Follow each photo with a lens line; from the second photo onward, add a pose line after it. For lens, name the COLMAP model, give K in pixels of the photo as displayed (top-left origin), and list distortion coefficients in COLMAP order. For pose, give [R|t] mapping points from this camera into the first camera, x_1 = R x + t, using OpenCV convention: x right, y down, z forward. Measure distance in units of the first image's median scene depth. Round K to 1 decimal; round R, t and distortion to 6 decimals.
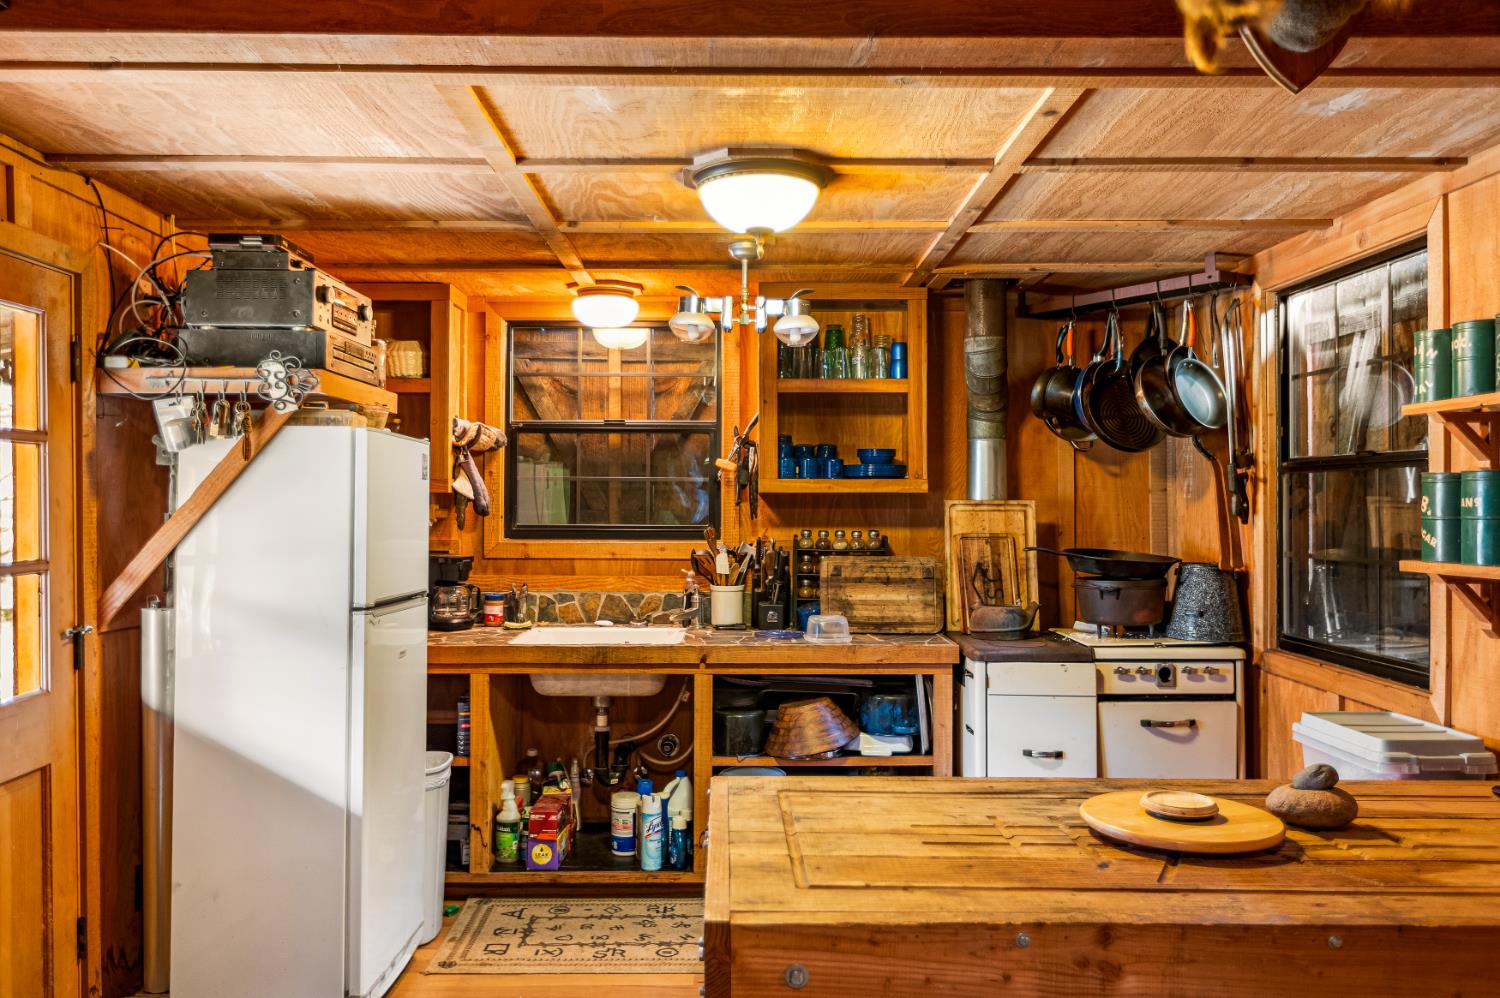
lens RADIAL K [[1148.9, 0, 750.0], [0, 1148.9, 499.0], [0, 0, 1]] dist [0.002576, 0.003033]
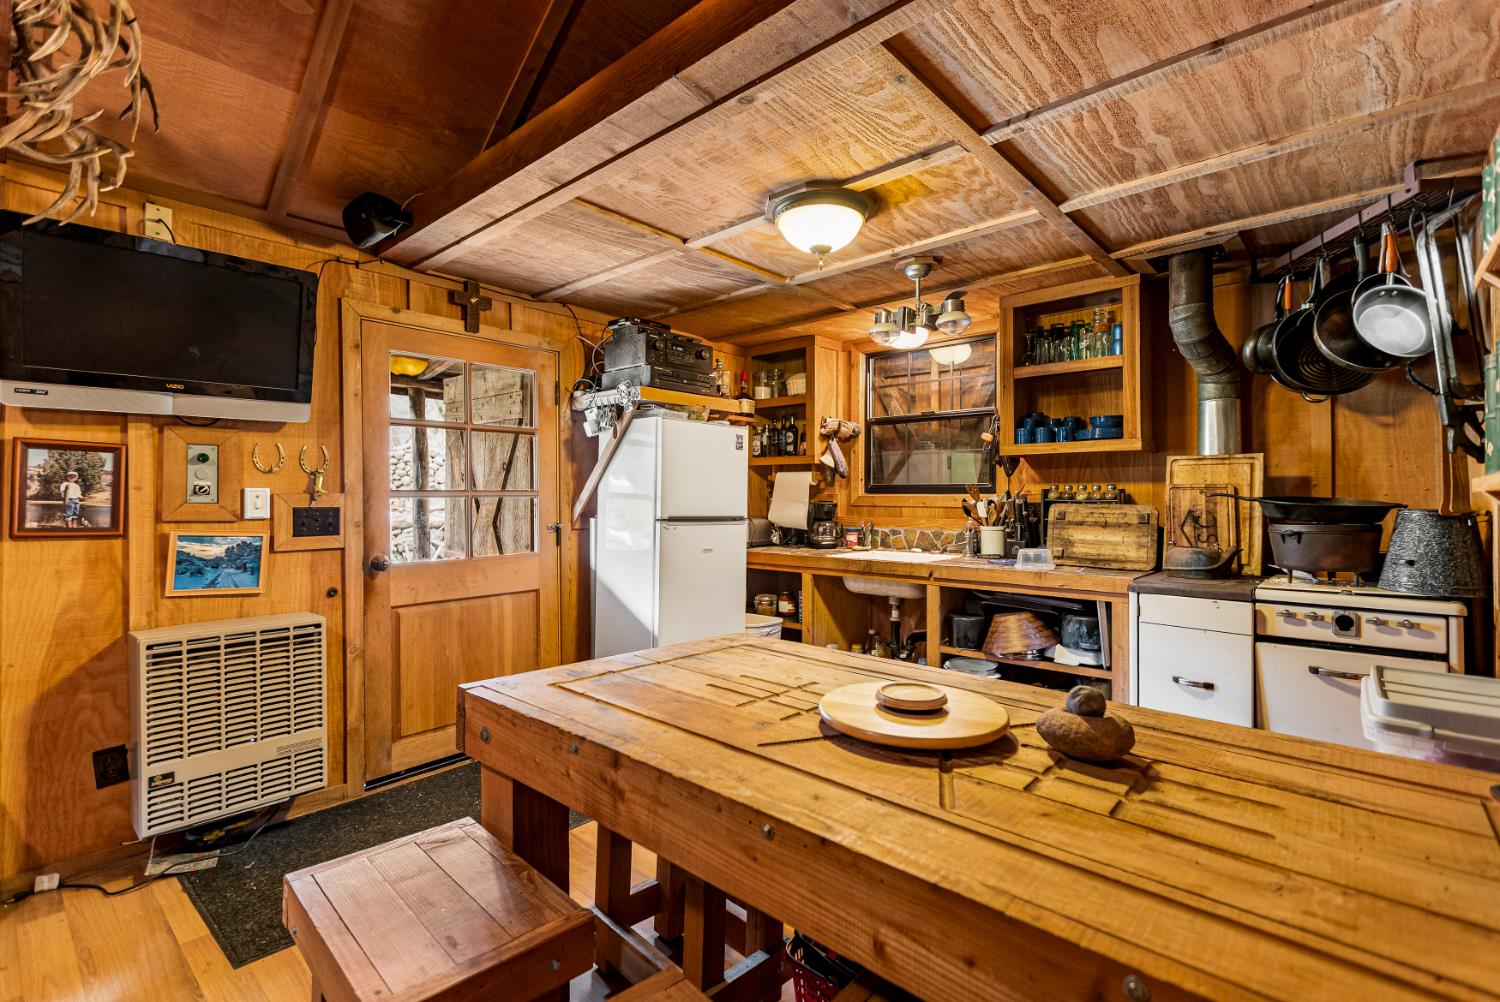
lens RADIAL K [[692.2, 0, 750.0], [0, 692.2, 501.0], [0, 0, 1]] dist [-0.001907, 0.000032]
pose [[0.741381, 0.003898, -0.671073, 0.343809], [0.001224, 0.999974, 0.007161, 0.042581], [0.671083, -0.006131, 0.741357, 0.221748]]
